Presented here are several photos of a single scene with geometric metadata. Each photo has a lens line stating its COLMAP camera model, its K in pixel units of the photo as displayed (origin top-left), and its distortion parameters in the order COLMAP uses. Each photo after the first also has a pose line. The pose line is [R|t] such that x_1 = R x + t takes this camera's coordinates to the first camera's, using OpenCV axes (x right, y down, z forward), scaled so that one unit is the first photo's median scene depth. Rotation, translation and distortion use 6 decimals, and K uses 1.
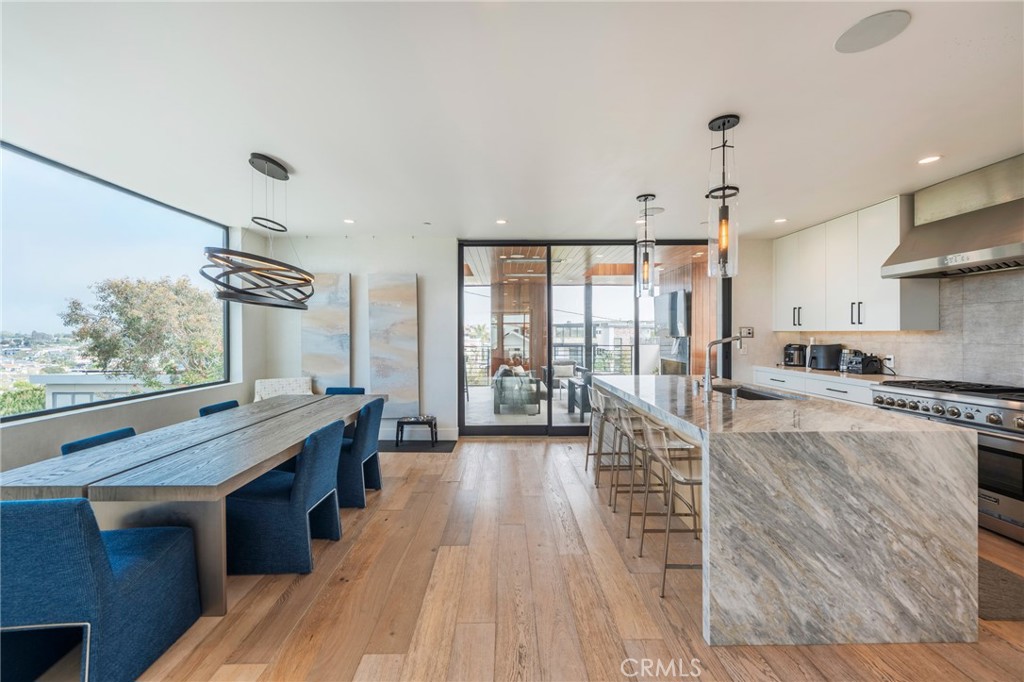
lens RADIAL K [[417.5, 0, 505.9], [0, 417.5, 335.8], [0, 0, 1]] dist [-0.003494, -0.000303]
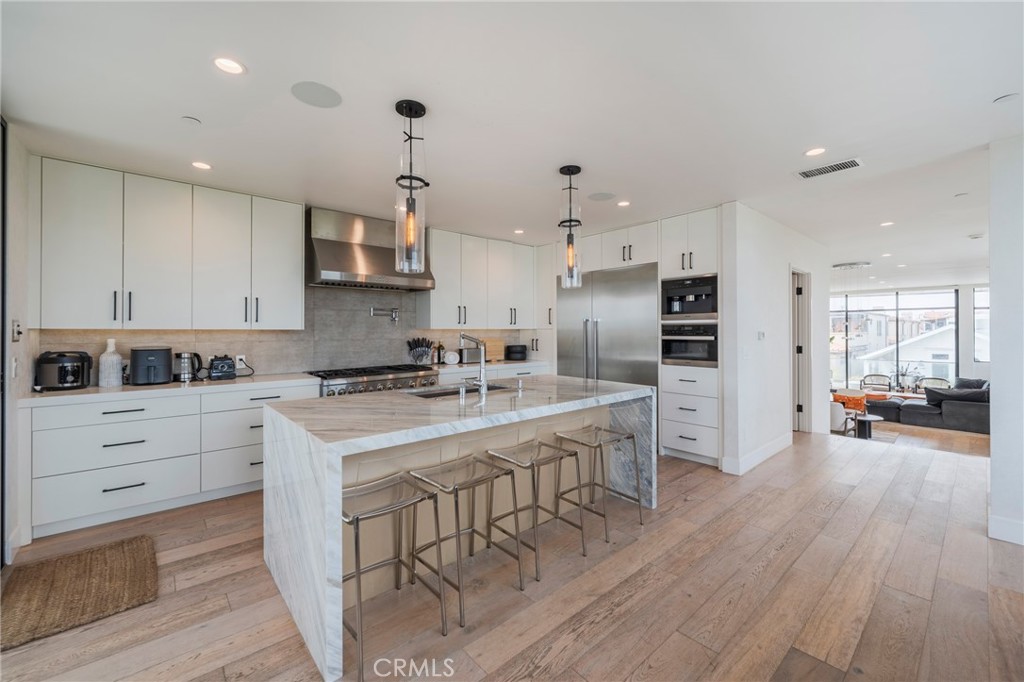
lens RADIAL K [[417.5, 0, 513.9], [0, 417.5, 330.1], [0, 0, 1]] dist [-0.003494, -0.000303]
pose [[-0.661552, 0.010859, 0.749821, -0.211695], [0.010799, 0.999929, -0.004953, 0.001040], [-0.749822, 0.004820, -0.661622, 1.251535]]
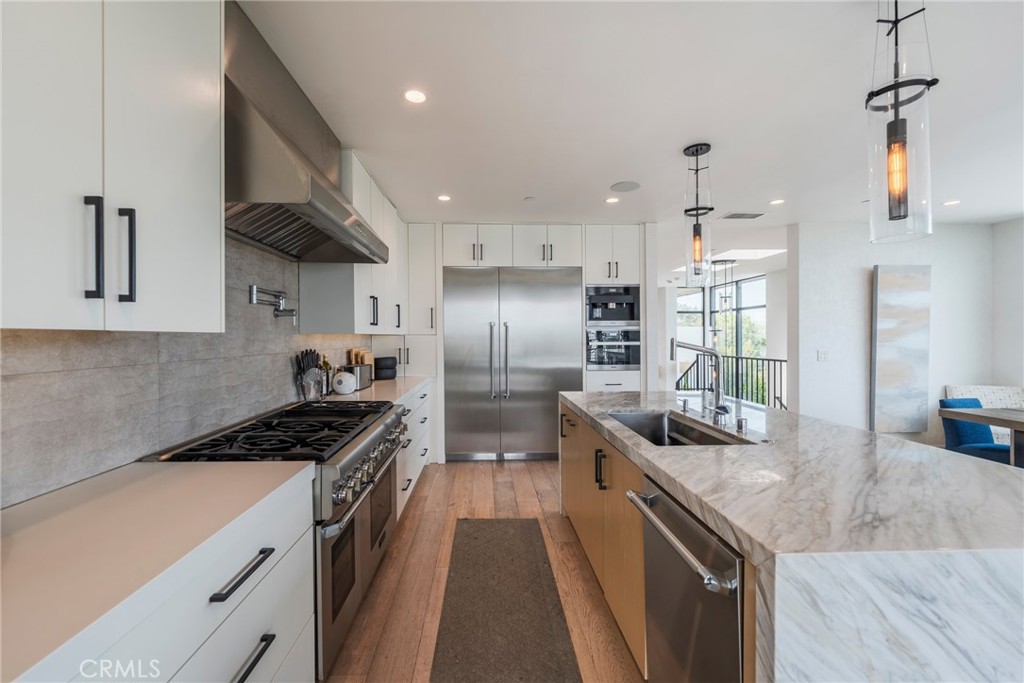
lens RADIAL K [[417.5, 0, 506.8], [0, 417.5, 336.5], [0, 0, 1]] dist [-0.003494, -0.000303]
pose [[-0.999048, 0.011151, -0.042167, 0.682075], [0.010936, 0.999926, 0.005305, -0.007442], [0.042223, 0.004838, -0.999096, 1.321510]]
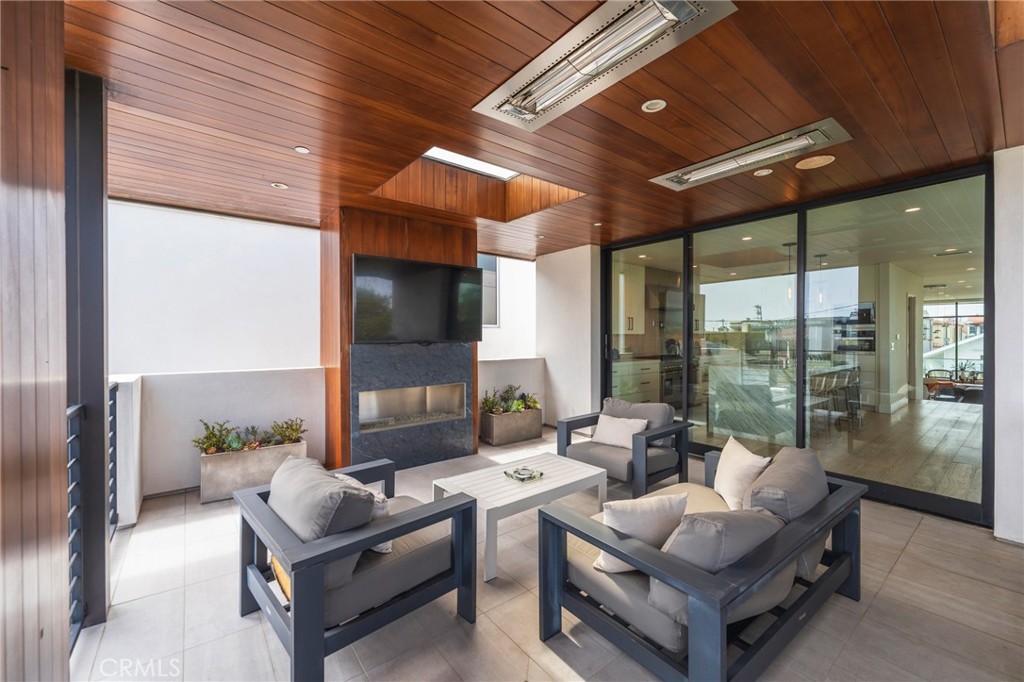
lens RADIAL K [[417.5, 0, 515.2], [0, 417.5, 340.2], [0, 0, 1]] dist [-0.003494, -0.000303]
pose [[-0.631836, 0.004402, 0.775089, -0.168968], [0.014123, 0.999883, 0.005834, -0.002106], [-0.774973, 0.014633, -0.631825, 2.592223]]
